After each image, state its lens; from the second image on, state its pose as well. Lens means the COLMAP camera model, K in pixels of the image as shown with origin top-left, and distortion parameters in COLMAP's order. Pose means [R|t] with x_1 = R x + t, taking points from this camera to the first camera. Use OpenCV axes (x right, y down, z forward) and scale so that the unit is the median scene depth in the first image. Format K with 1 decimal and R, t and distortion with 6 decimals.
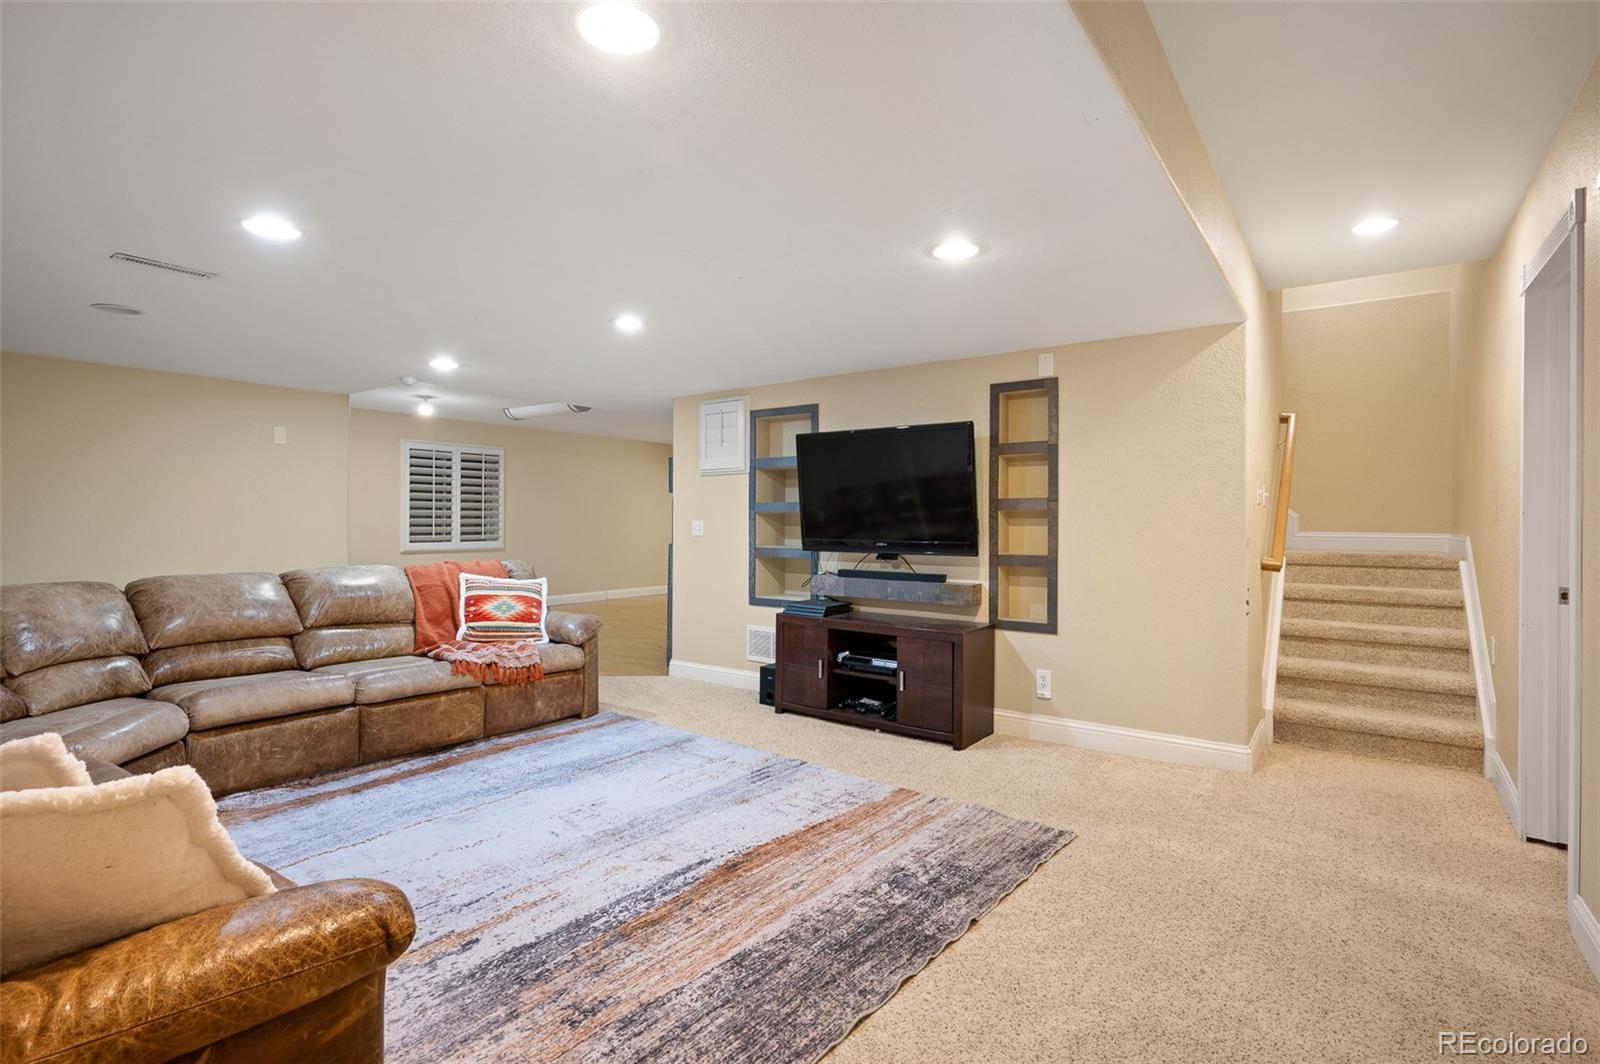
lens RADIAL K [[765.4, 0, 802.7], [0, 765.4, 520.4], [0, 0, 1]] dist [0.001874, 0.000914]
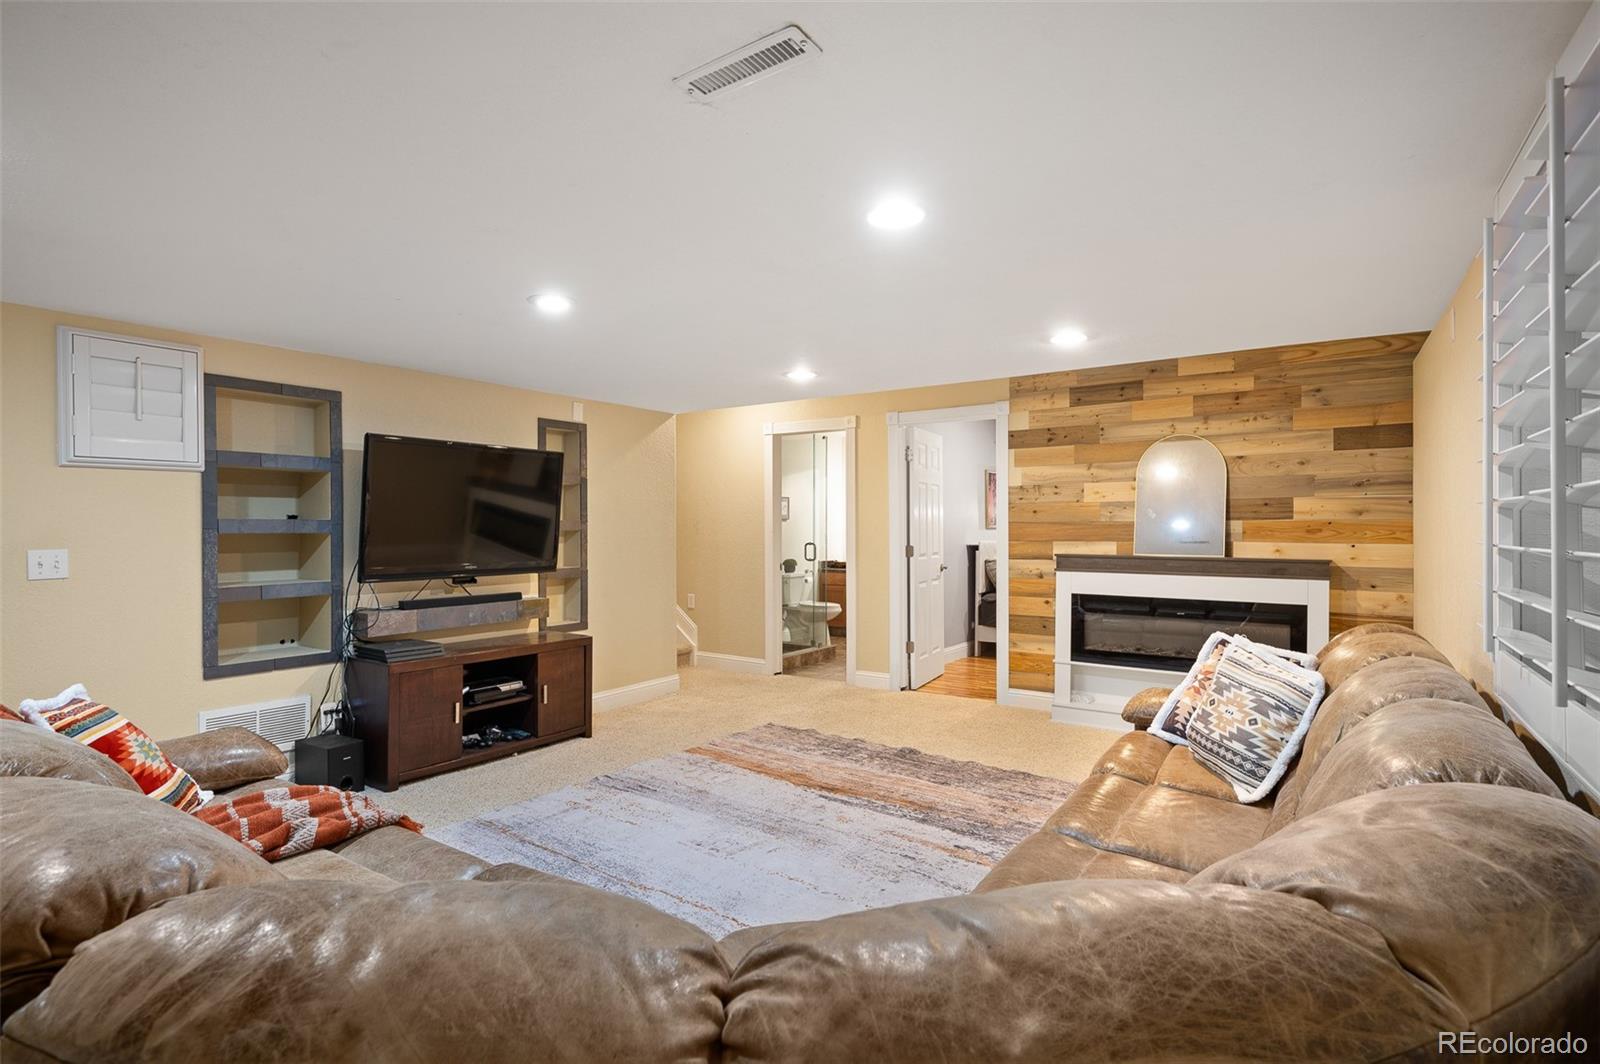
lens RADIAL K [[765.4, 0, 812.6], [0, 765.4, 535.4], [0, 0, 1]] dist [0.001874, 0.000914]
pose [[-0.037355, -0.013436, 0.999212, -1.358302], [0.003109, 0.999903, 0.013561, -0.030484], [-0.999297, 0.003614, -0.037309, 0.985323]]
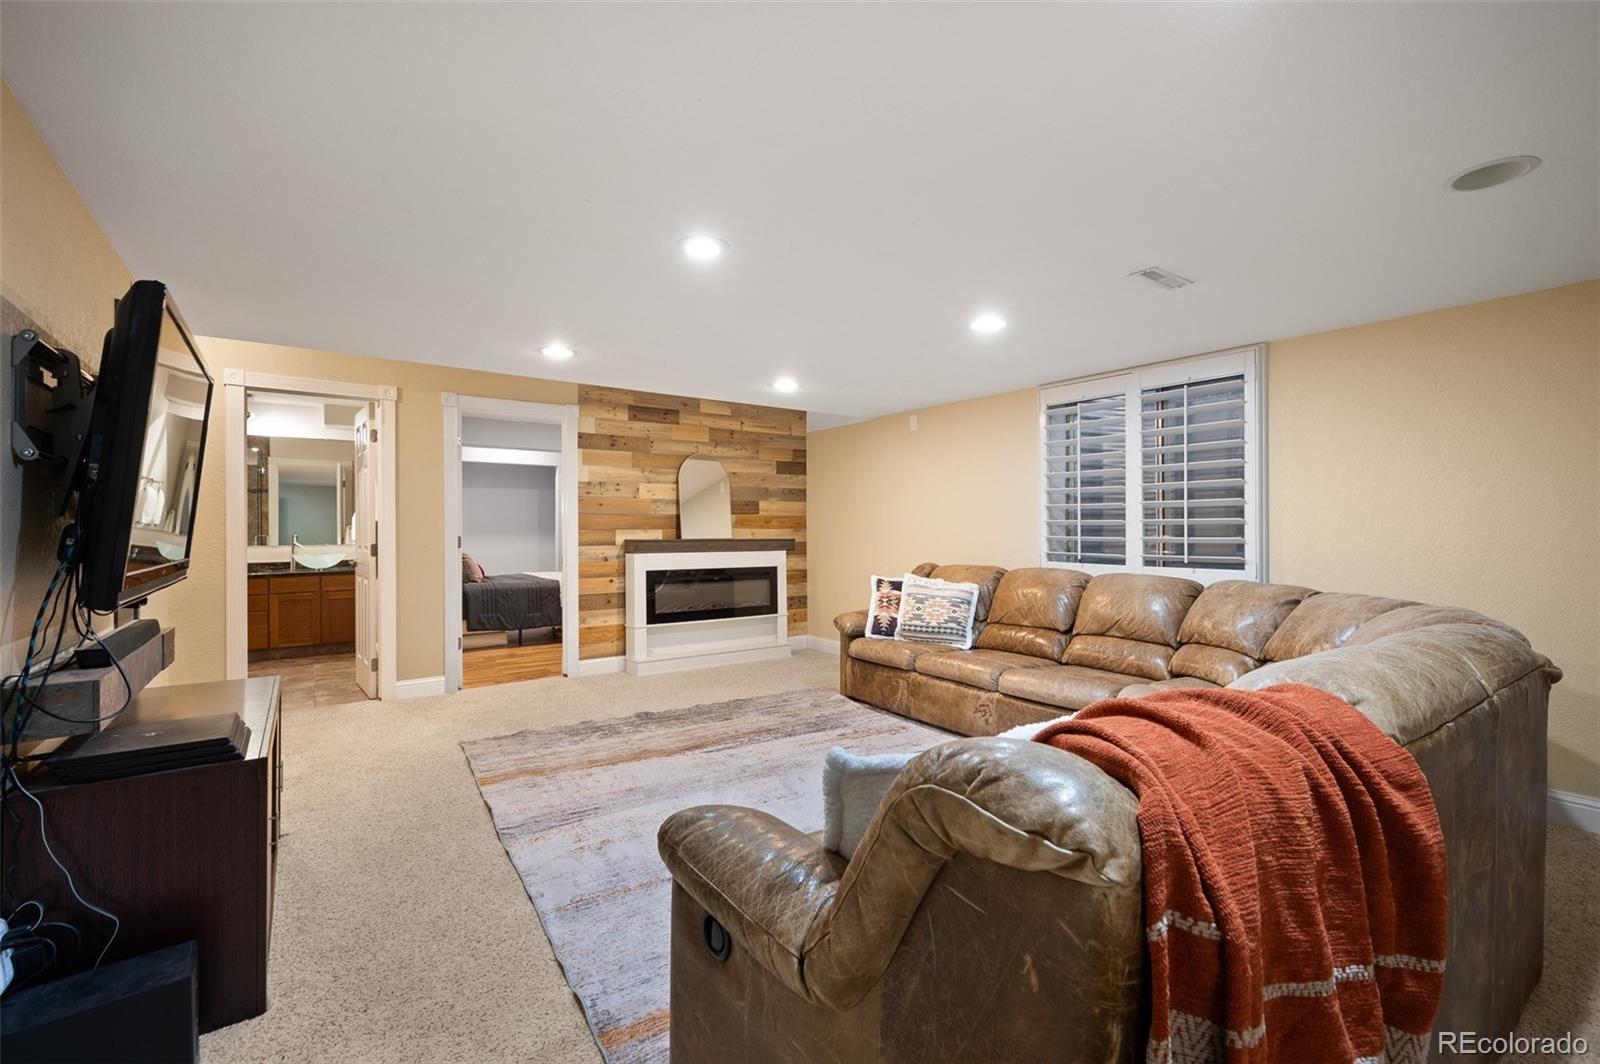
lens RADIAL K [[691.4, 0, 798.6], [0, 691.4, 526.9], [0, 0, 1]] dist [-0.003509, -0.000098]
pose [[-0.947959, -0.001469, 0.318388, -0.676553], [-0.001392, 0.999999, 0.000467, 0.000660], [-0.318389, 0.000000, -0.947960, 2.064416]]
